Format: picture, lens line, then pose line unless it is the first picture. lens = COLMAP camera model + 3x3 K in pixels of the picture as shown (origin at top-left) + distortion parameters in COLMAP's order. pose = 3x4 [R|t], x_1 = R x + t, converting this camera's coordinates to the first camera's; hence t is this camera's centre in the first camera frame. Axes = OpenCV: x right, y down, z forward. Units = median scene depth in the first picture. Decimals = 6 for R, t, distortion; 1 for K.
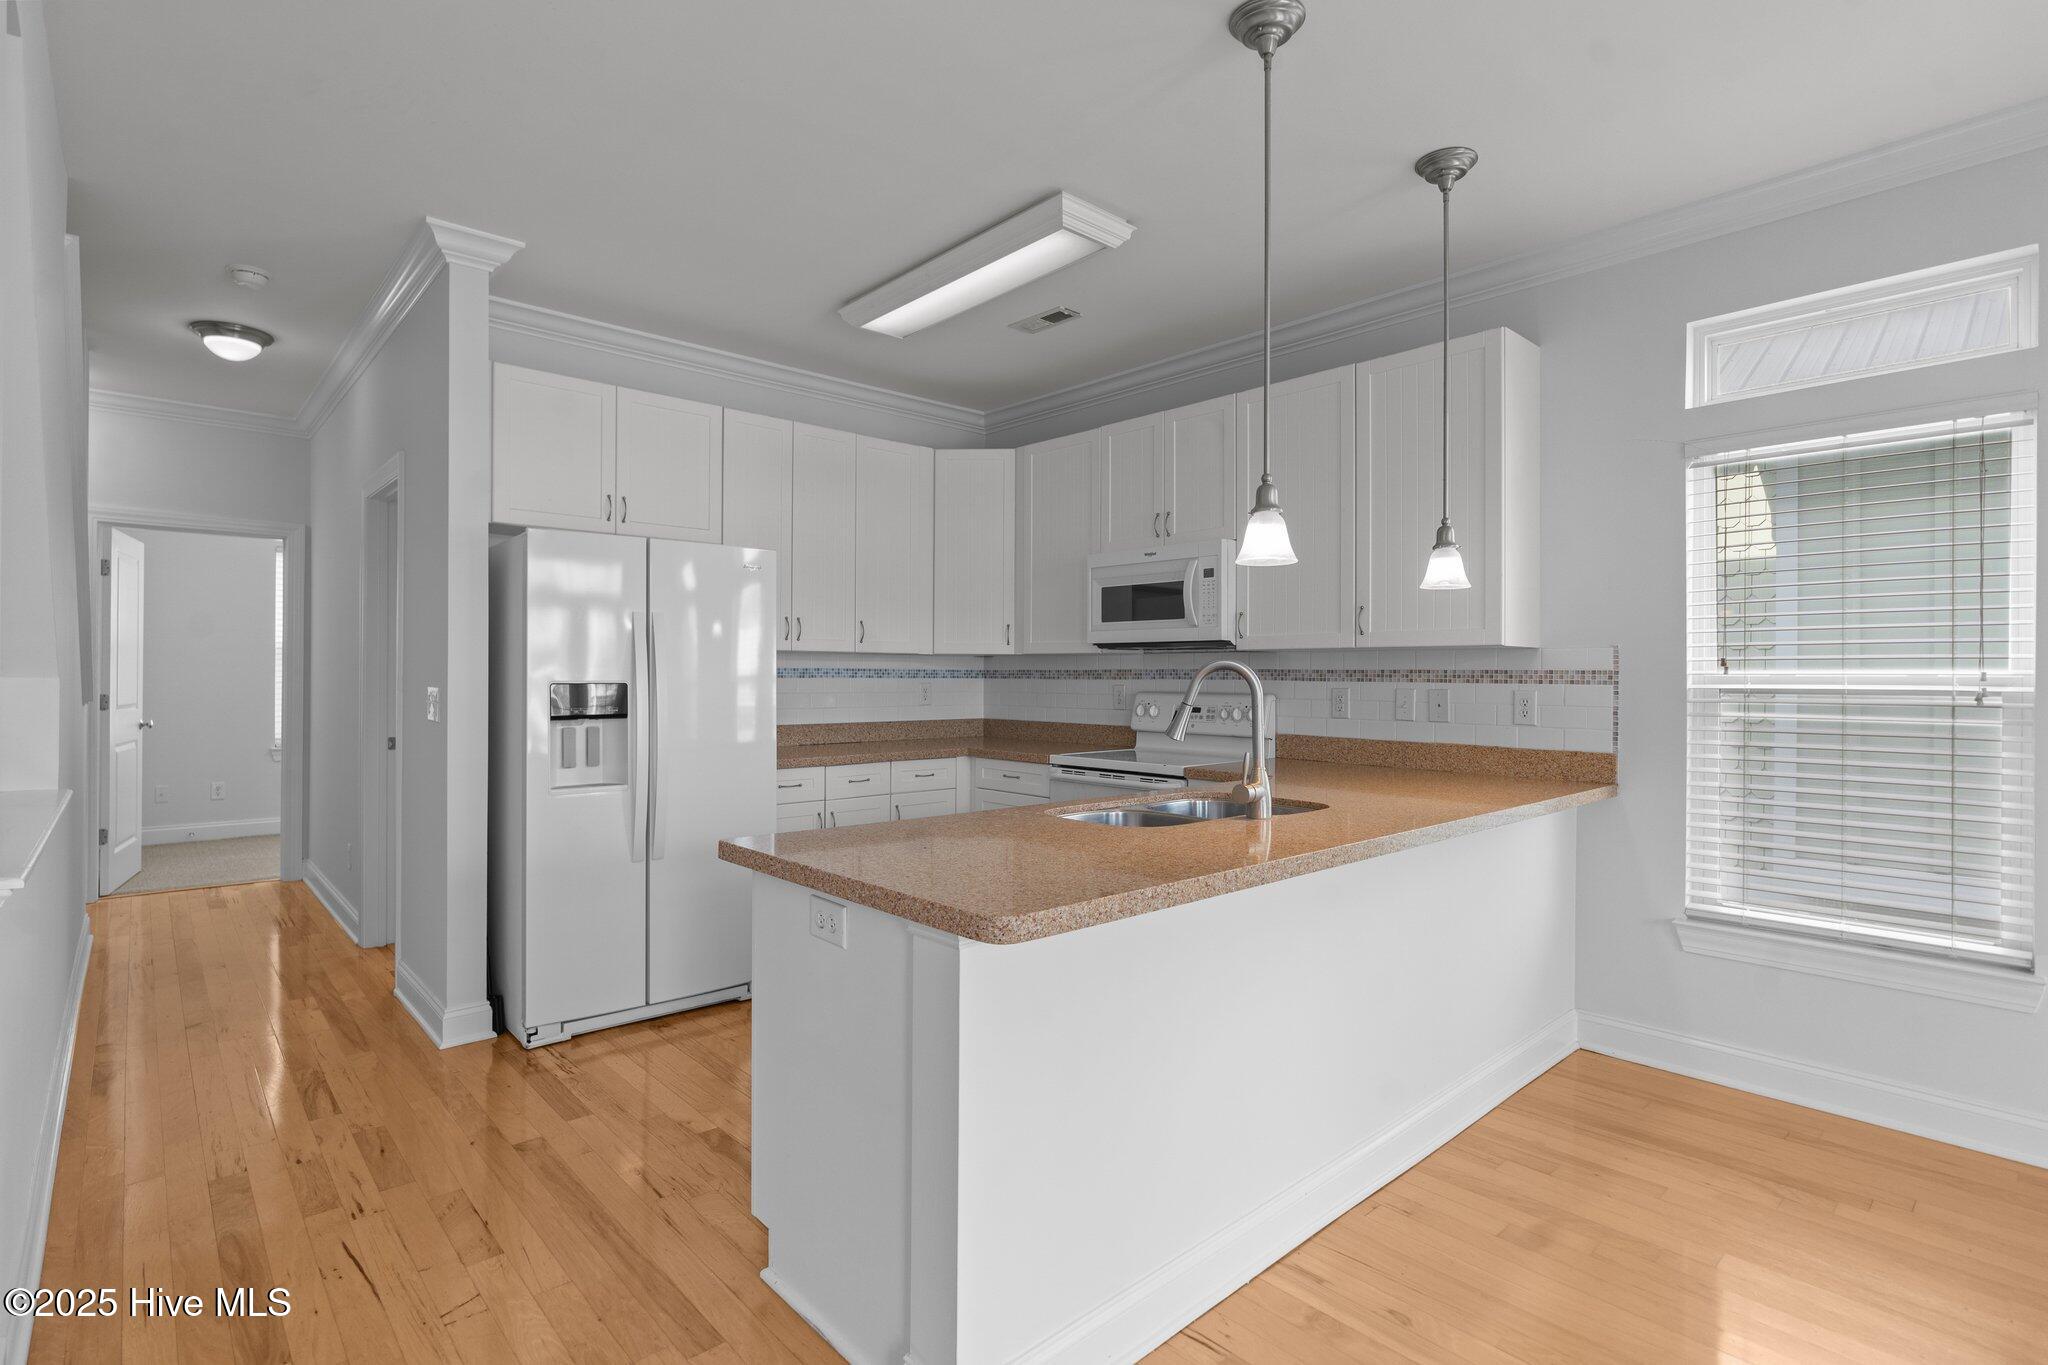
lens RADIAL K [[1002.7, 0, 1082.3], [0, 1002.7, 674.9], [0, 0, 1]] dist [-0.000116, 0.000065]
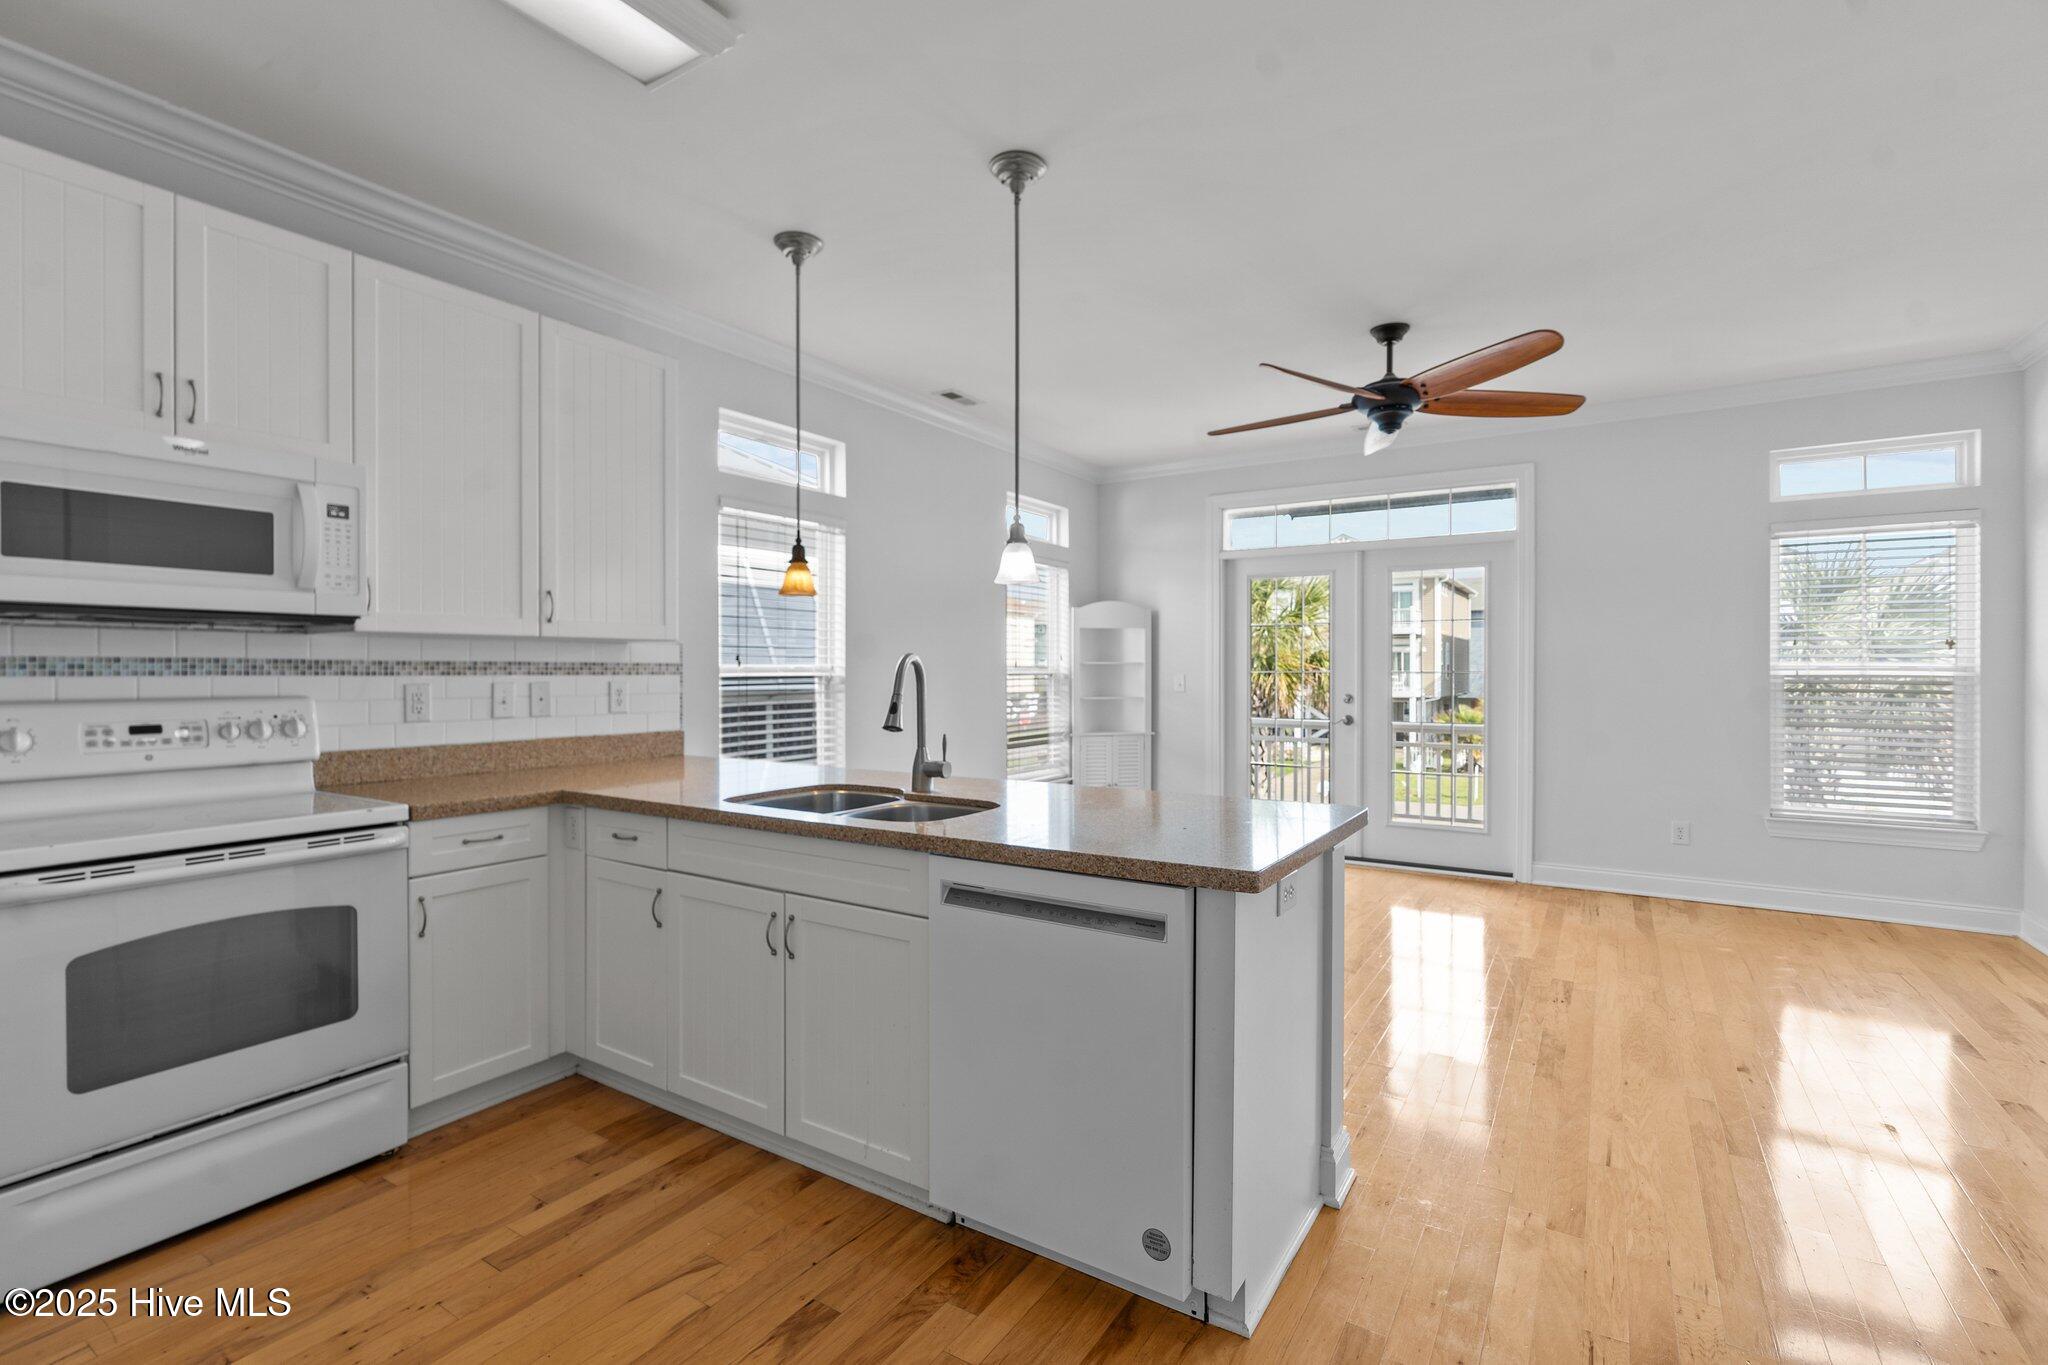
lens RADIAL K [[931.6, 0, 1024.0], [0, 931.6, 682.5], [0, 0, 1]] dist [-0.001852, -0.000124]
pose [[-0.239409, -0.021805, 0.970674, -0.607711], [-0.005447, 0.999762, 0.021115, -0.006535], [-0.970903, -0.000232, -0.239471, 0.765070]]
